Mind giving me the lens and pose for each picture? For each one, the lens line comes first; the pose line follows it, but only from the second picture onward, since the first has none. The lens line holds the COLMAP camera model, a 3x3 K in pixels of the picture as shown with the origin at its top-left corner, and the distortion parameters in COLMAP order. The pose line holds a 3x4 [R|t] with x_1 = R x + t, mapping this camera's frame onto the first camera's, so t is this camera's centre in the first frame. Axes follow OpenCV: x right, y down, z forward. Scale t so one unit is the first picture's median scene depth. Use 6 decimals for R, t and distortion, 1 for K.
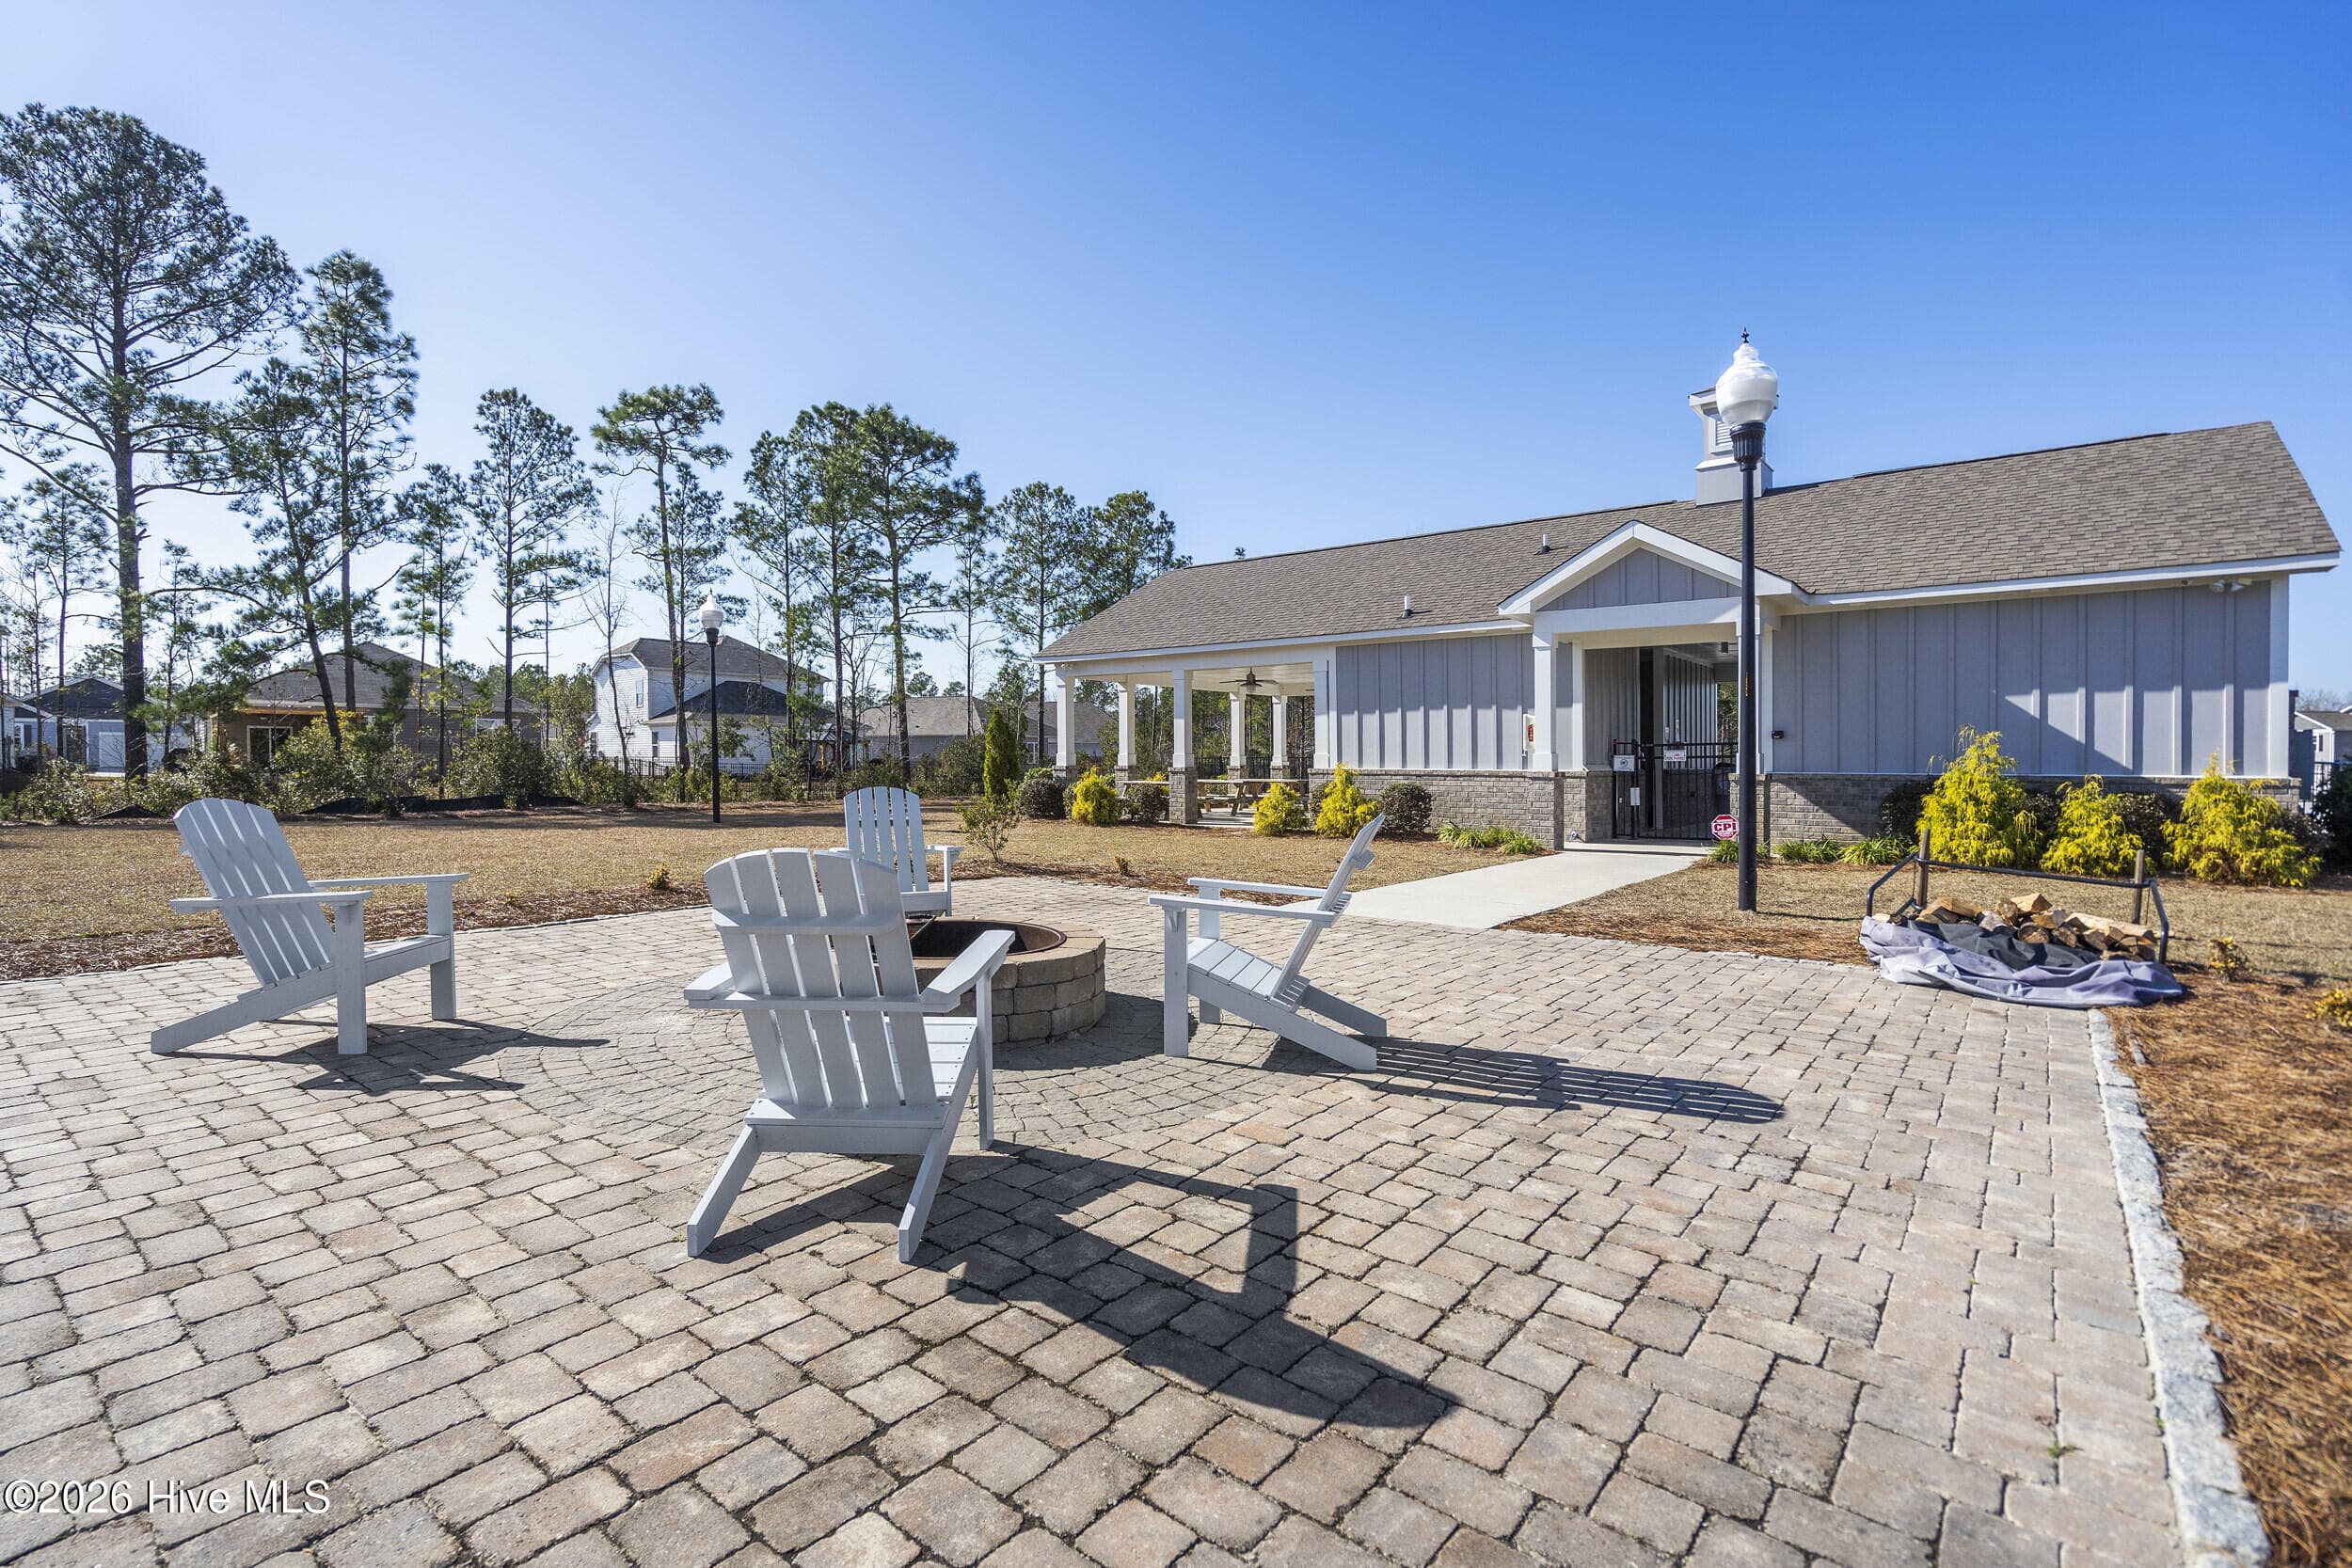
lens RADIAL K [[1130.5, 0, 1176.0], [0, 1130.5, 784.0], [0, 0, 1]] dist [0.000243, -0.000005]
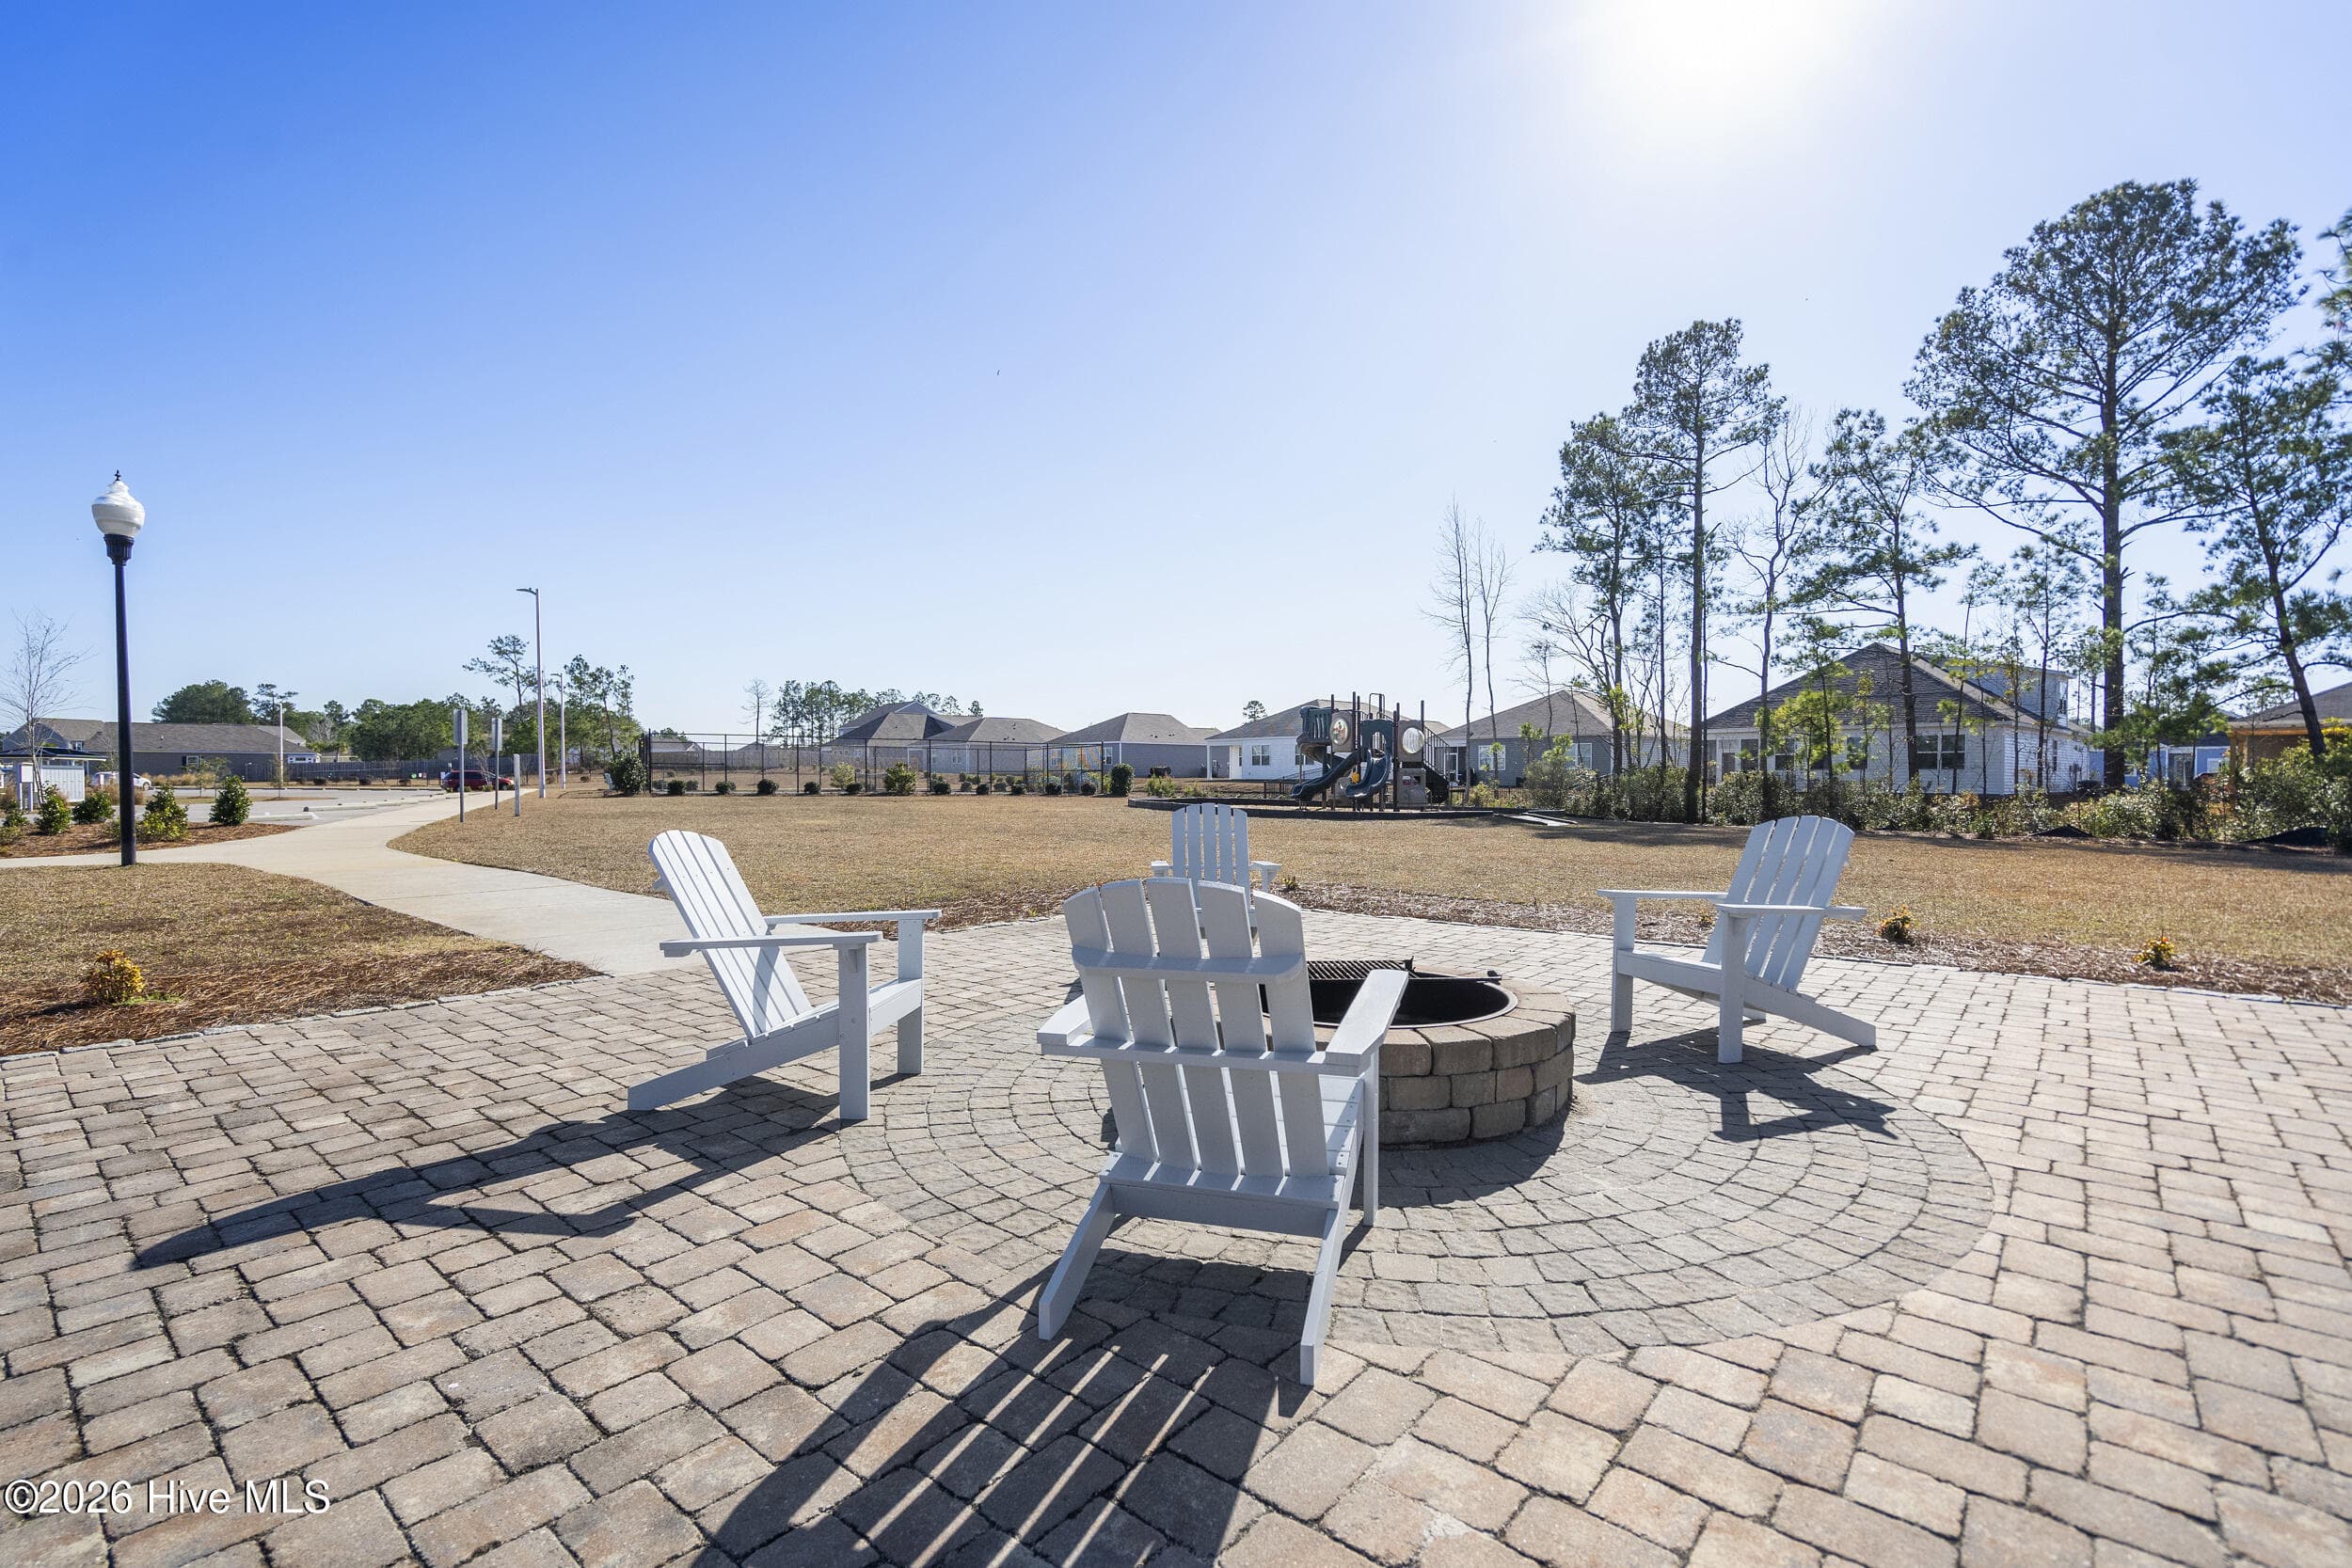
lens RADIAL K [[1036.4, 0, 1176.0], [0, 1036.4, 784.0], [0, 0, 1]] dist [-0.000112, -0.000256]
pose [[-0.043886, -0.002992, -0.999032, 0.971944], [-0.021171, 0.999774, -0.002064, -0.015629], [0.998812, 0.021060, -0.043939, 1.574109]]
